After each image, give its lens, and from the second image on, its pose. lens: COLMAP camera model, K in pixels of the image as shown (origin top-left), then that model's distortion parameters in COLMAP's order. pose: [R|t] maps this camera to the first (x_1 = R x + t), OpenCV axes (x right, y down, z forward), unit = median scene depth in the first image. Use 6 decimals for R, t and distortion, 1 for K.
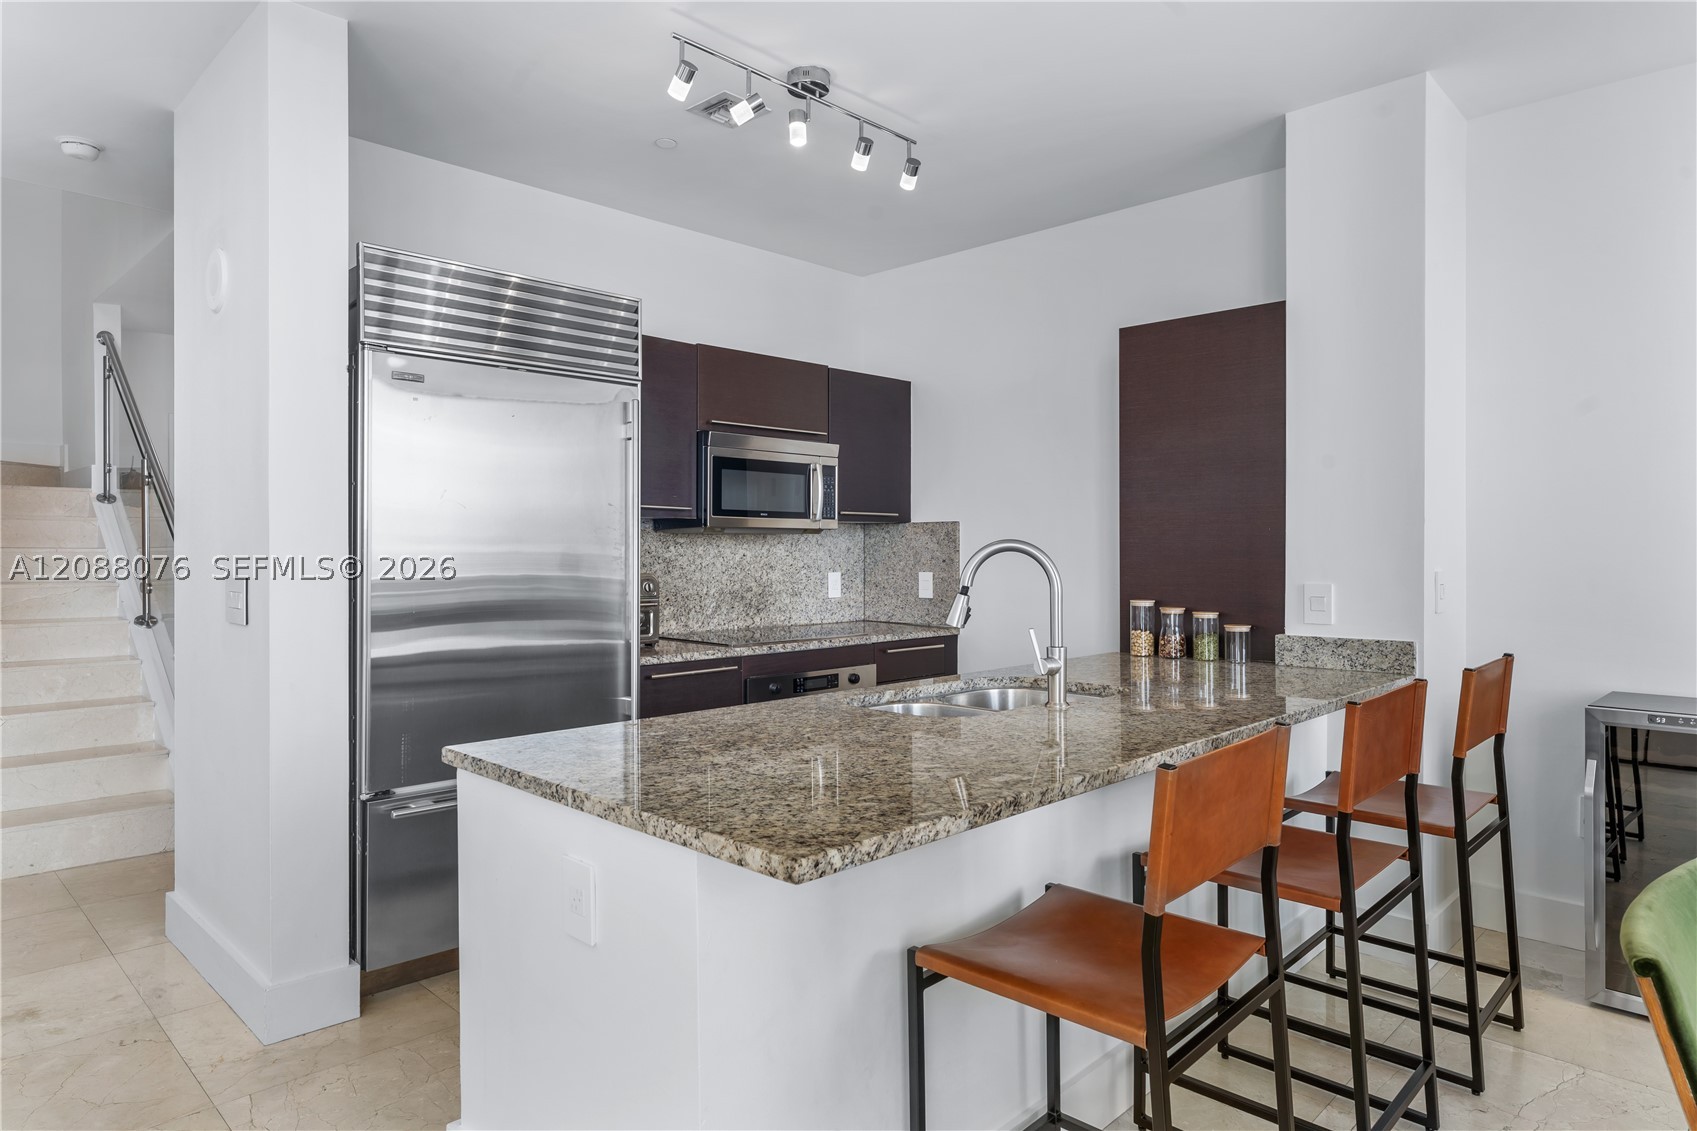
lens RADIAL K [[1017.4, 0, 847.0], [0, 1017.4, 549.0], [0, 0, 1]] dist [0.000480, -0.001475]
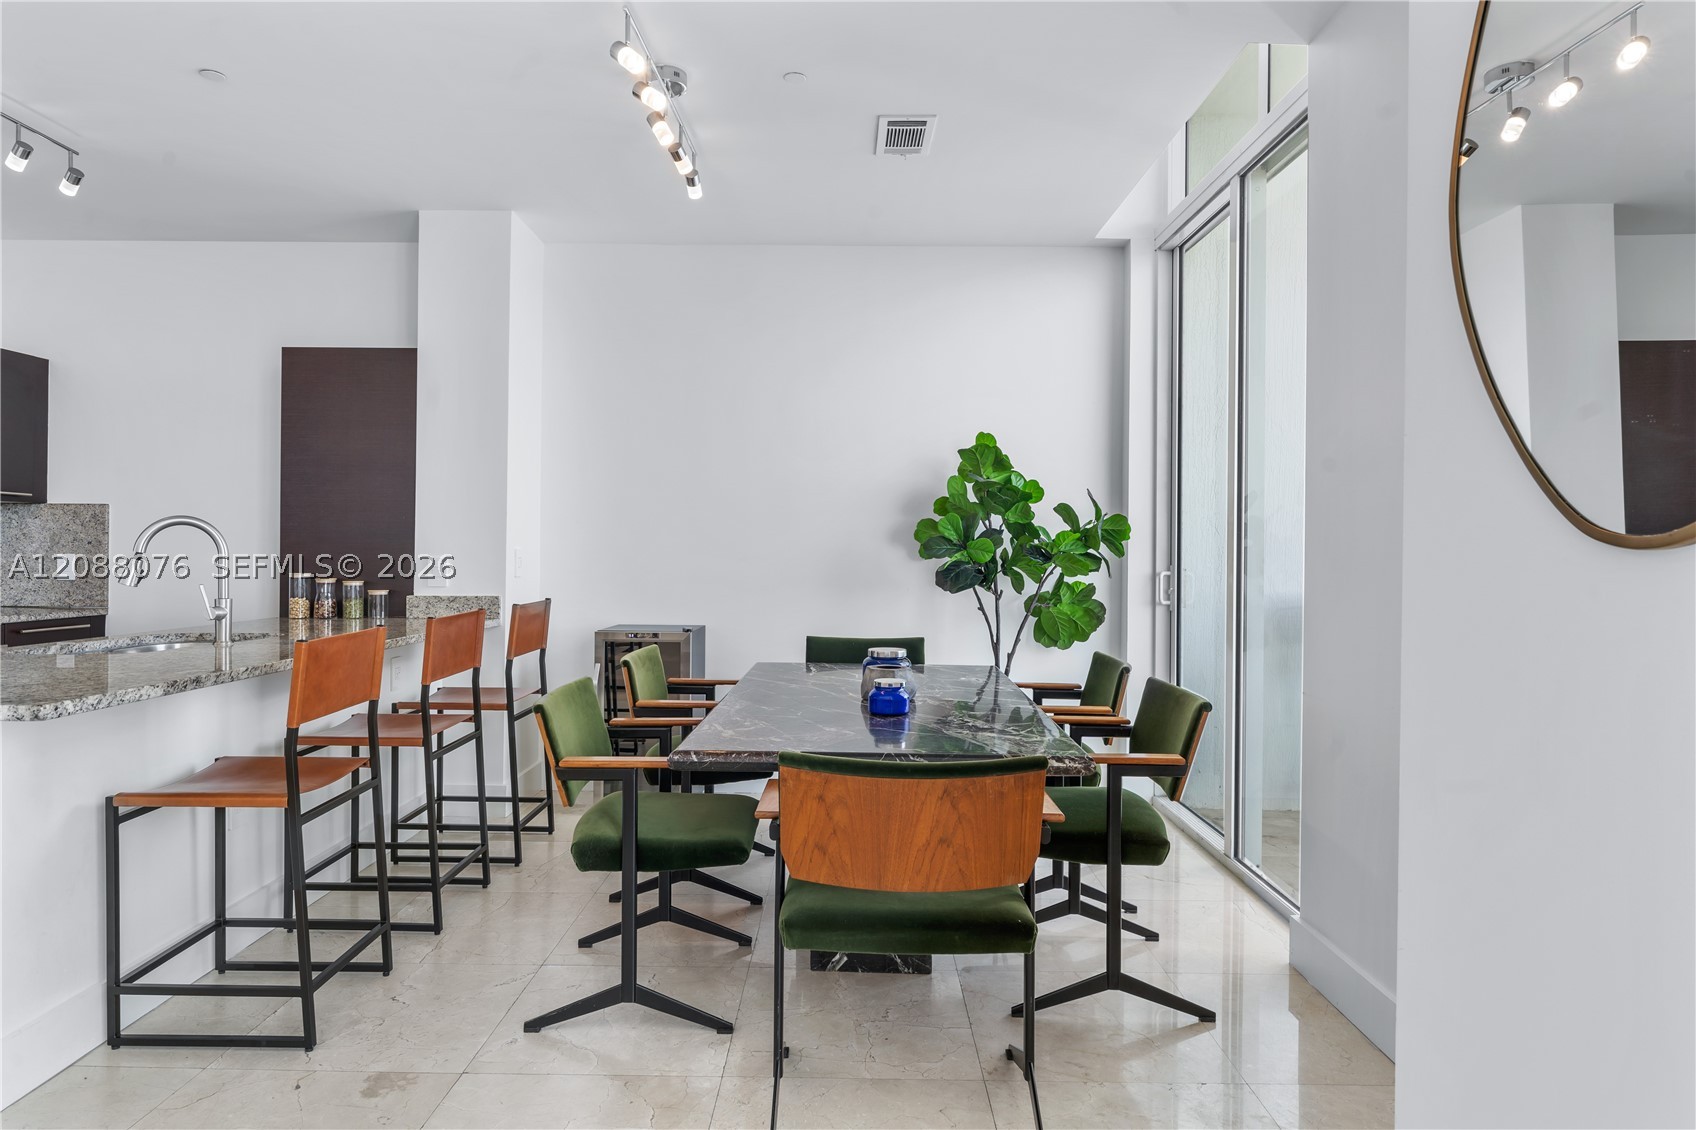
lens RADIAL K [[1016.8, 0, 840.7], [0, 1016.8, 551.4], [0, 0, 1]] dist [0.000480, -0.001475]
pose [[0.724773, 0.008434, 0.688937, -0.093423], [-0.010195, 0.999947, -0.001517, 0.022596], [-0.688913, -0.005924, 0.724820, -0.385043]]
